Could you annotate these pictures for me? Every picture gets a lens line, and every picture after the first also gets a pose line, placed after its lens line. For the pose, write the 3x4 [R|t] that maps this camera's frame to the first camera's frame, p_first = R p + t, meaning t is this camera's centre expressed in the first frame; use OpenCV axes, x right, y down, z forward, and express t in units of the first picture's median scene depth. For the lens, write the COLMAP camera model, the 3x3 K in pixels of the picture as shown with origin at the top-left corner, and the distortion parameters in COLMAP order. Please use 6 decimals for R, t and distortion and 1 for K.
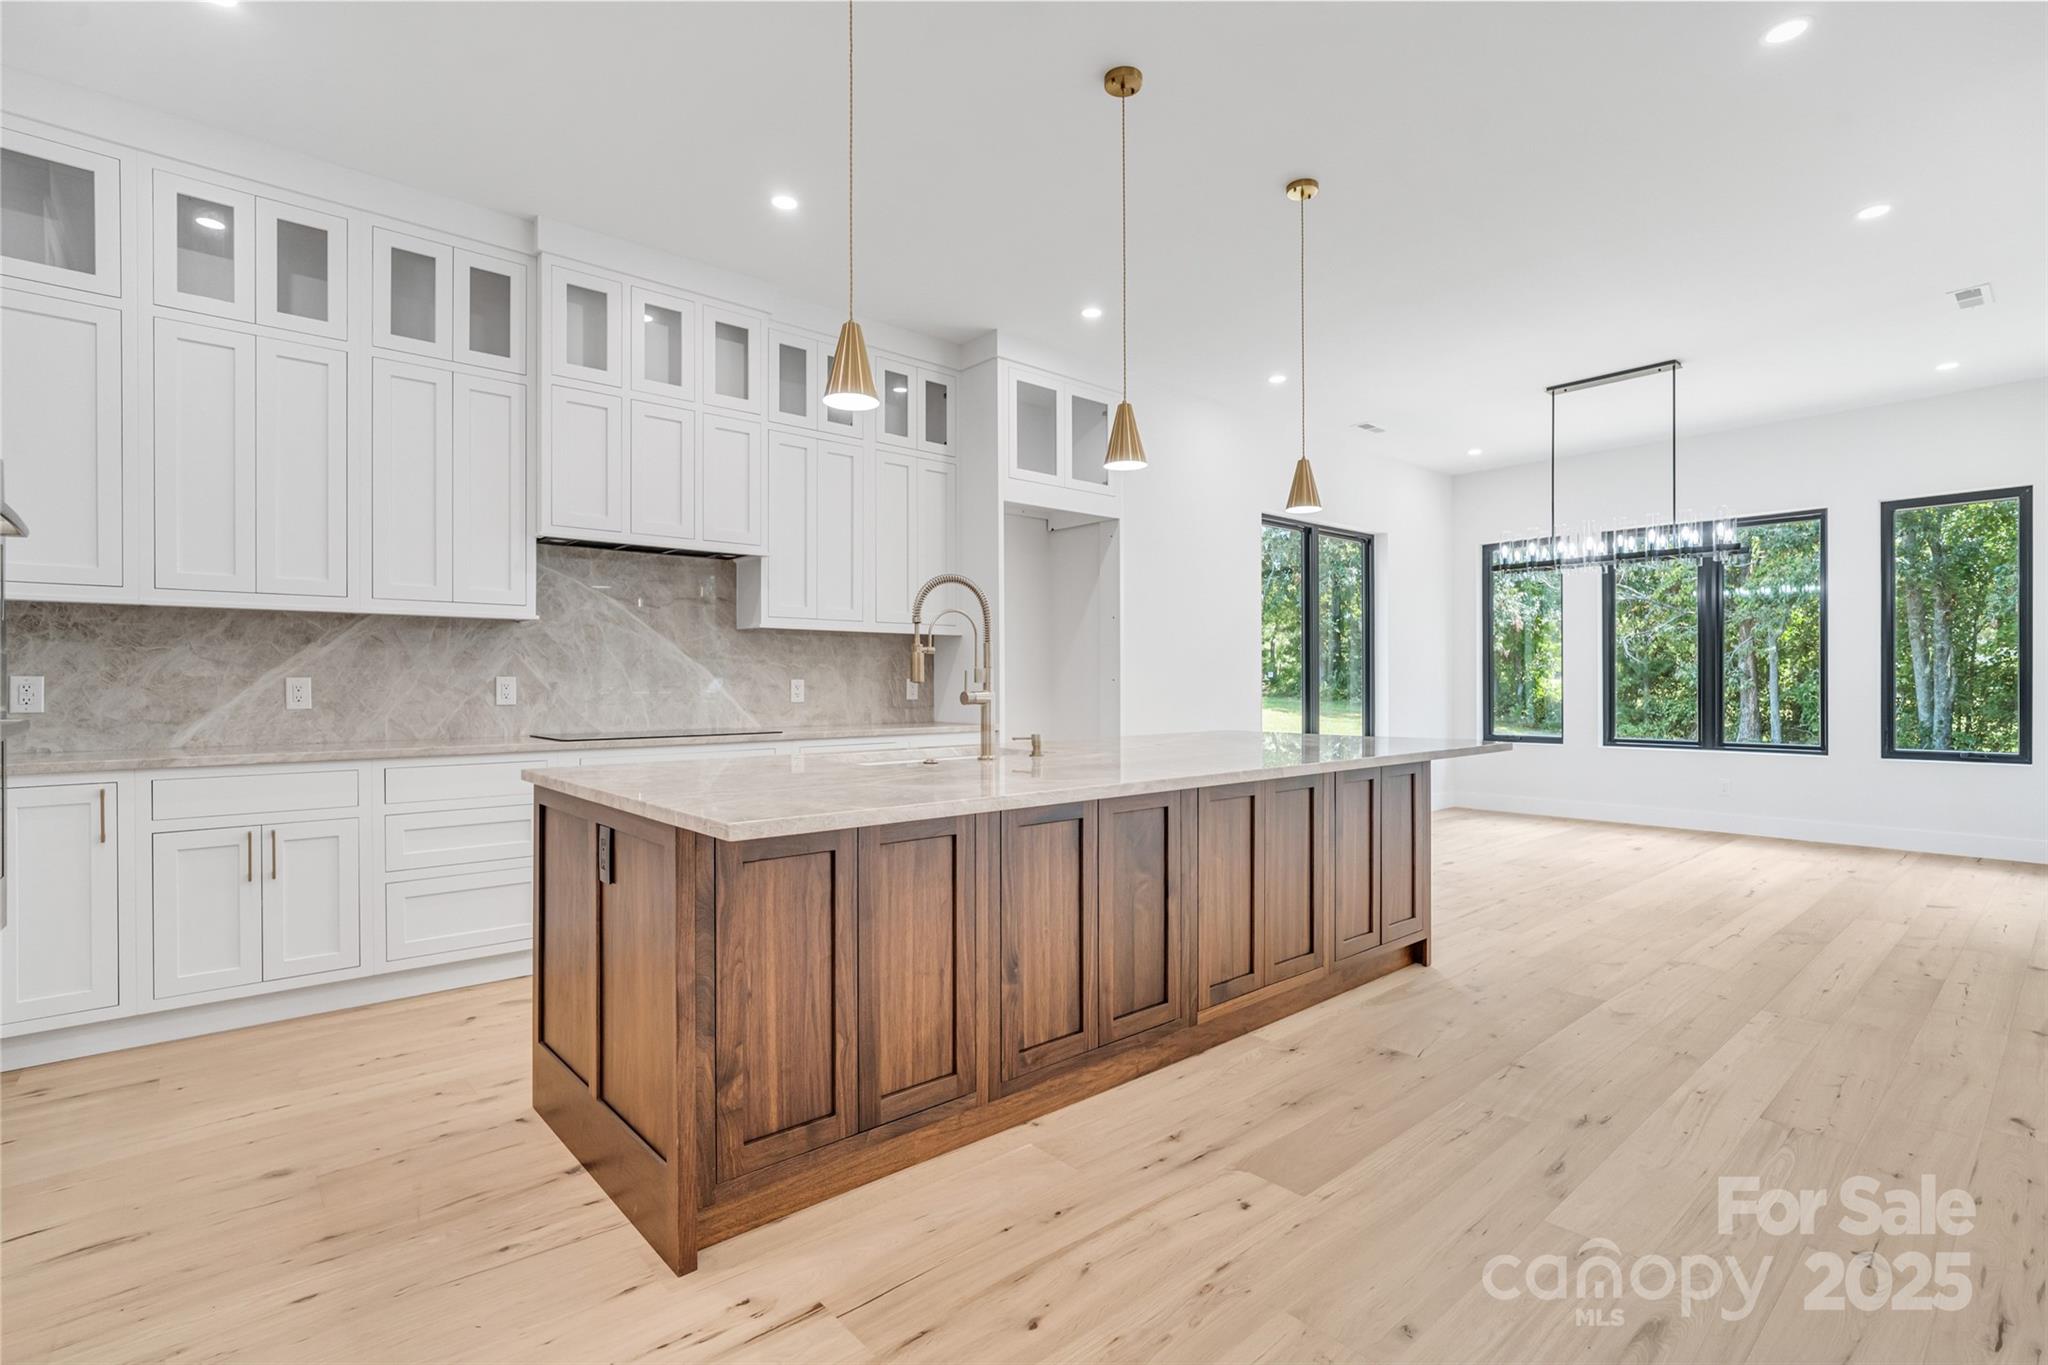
lens RADIAL K [[958.9, 0, 1028.9], [0, 958.9, 684.6], [0, 0, 1]] dist [-0.019944, 0.010619]
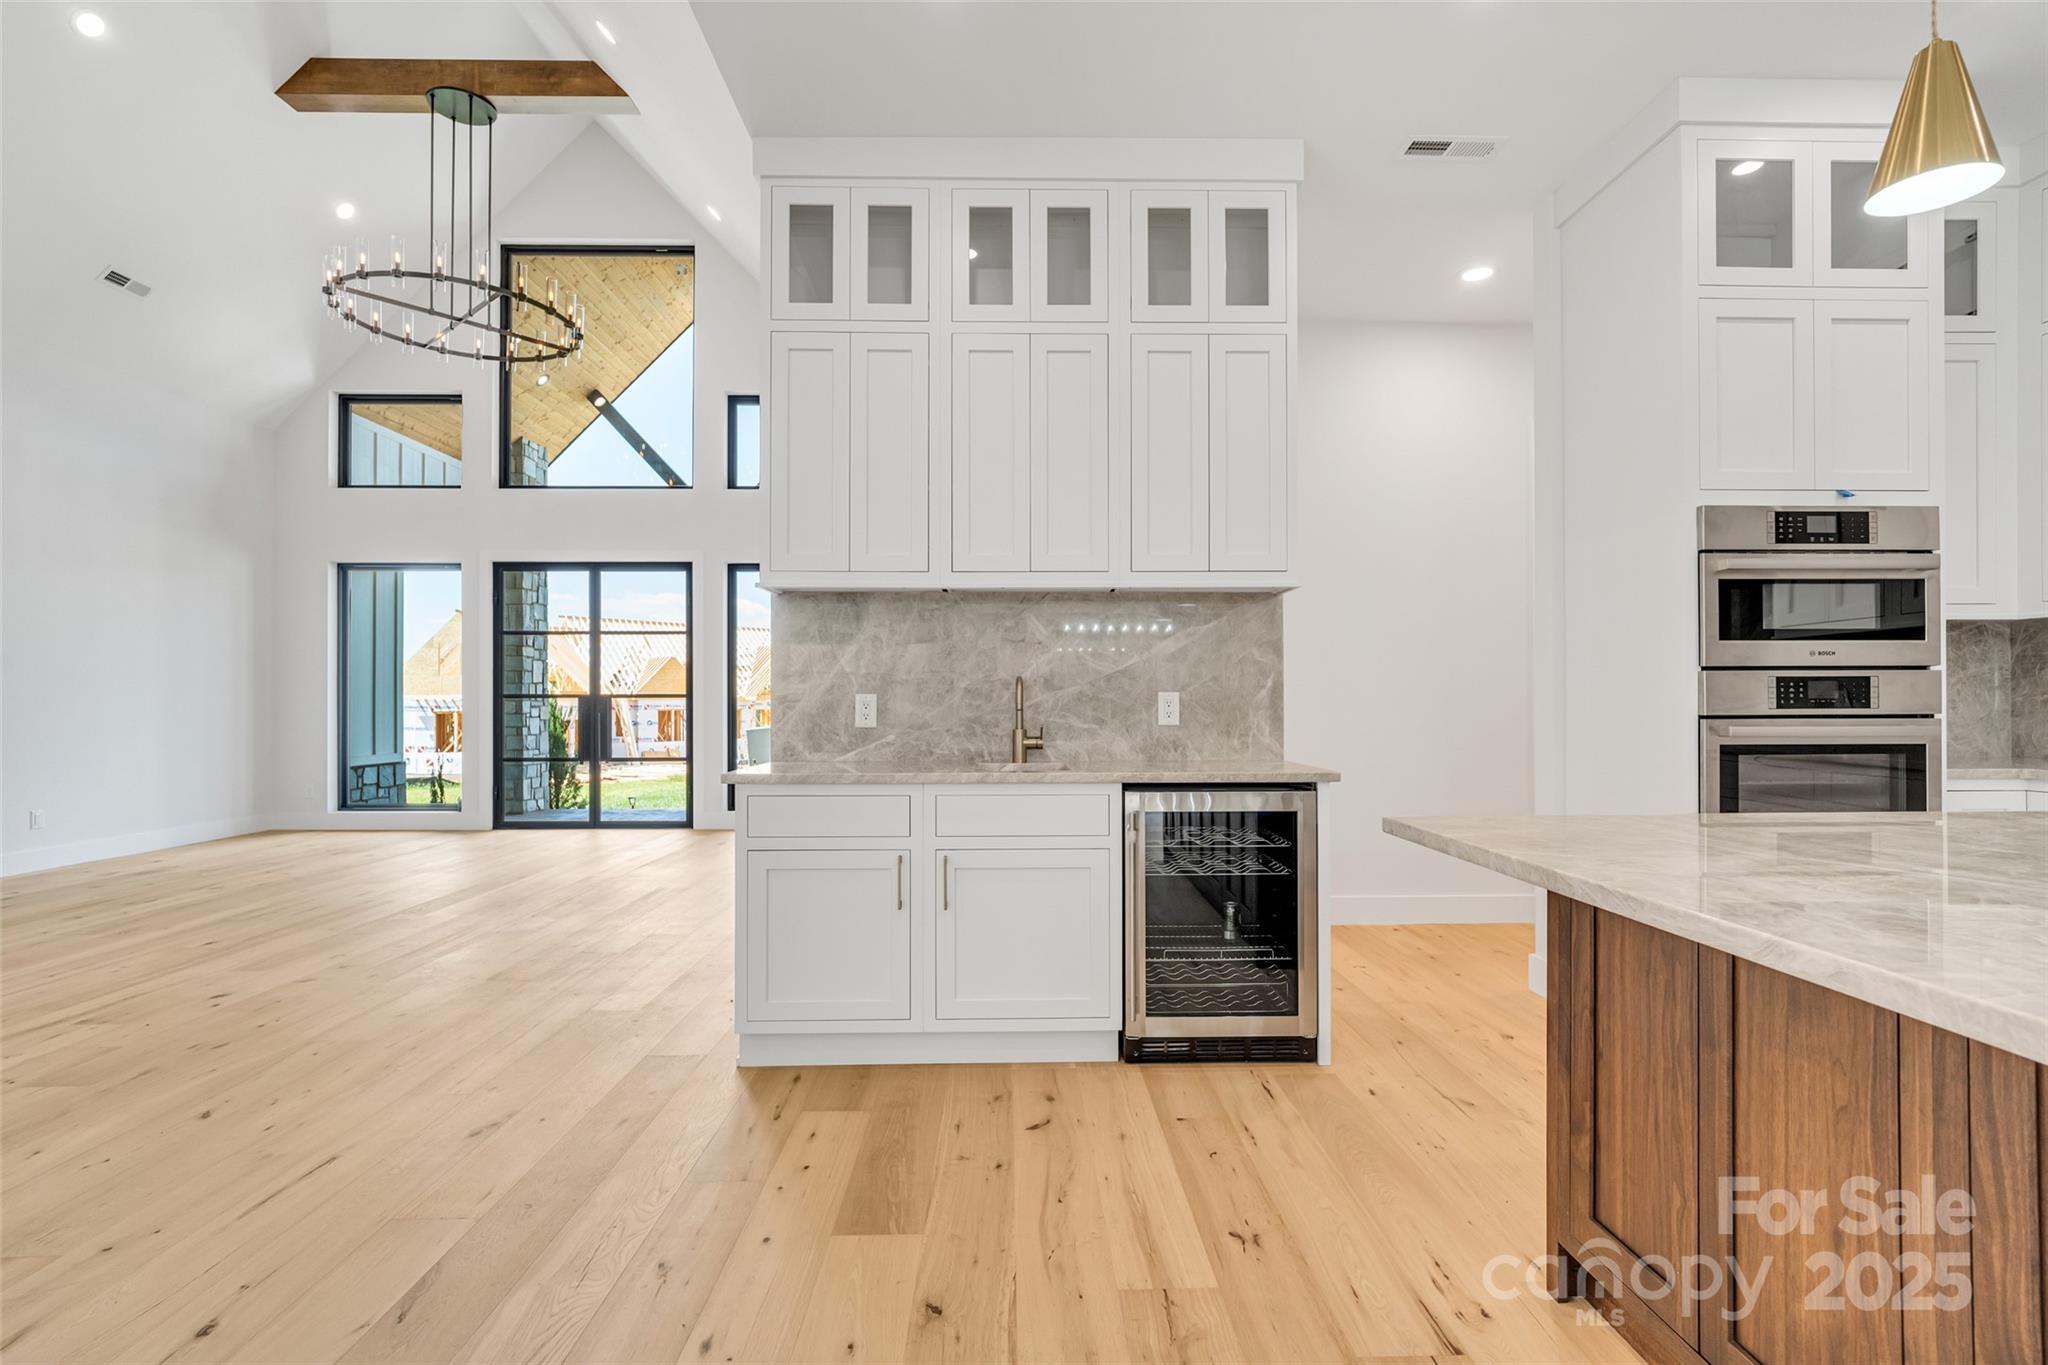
lens RADIAL K [[958.9, 0, 1035.4], [0, 958.9, 694.5], [0, 0, 1]] dist [-0.019944, 0.010619]
pose [[-0.638519, -0.001162, -0.769605, 0.391434], [0.002725, 0.999989, -0.003771, -0.000394], [0.769601, -0.004505, -0.638509, 0.645281]]
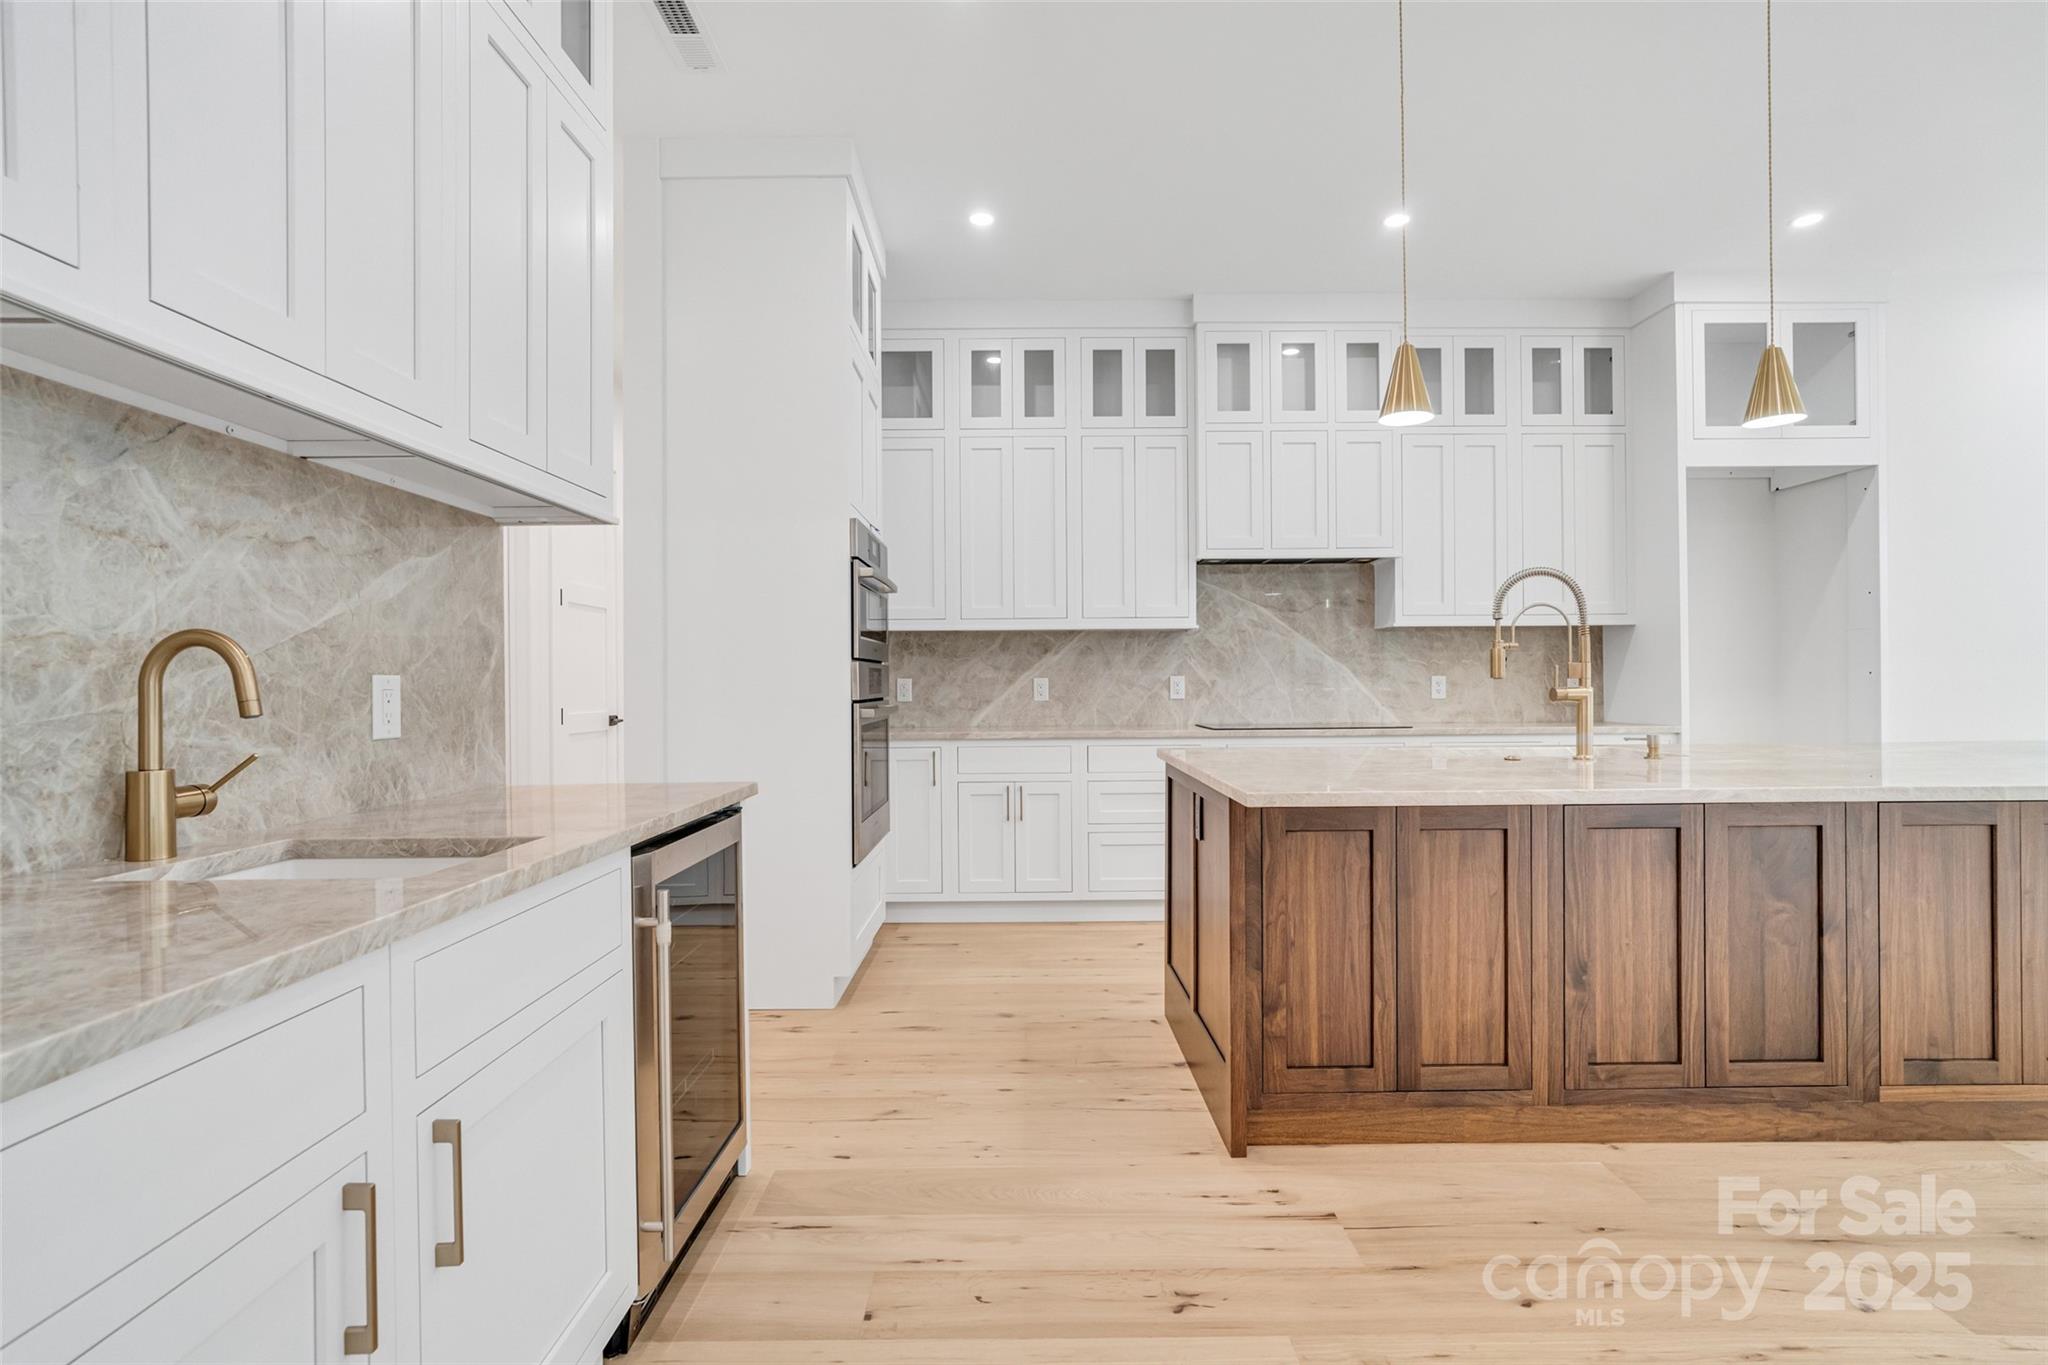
lens RADIAL K [[958.9, 0, 1023.8], [0, 958.9, 682.6], [0, 0, 1]] dist [-0.019944, 0.010619]
pose [[0.752487, -0.003924, -0.658595, 0.133597], [0.004976, 0.999988, -0.000273, -0.000410], [0.658588, -0.003072, 0.752497, -0.062362]]
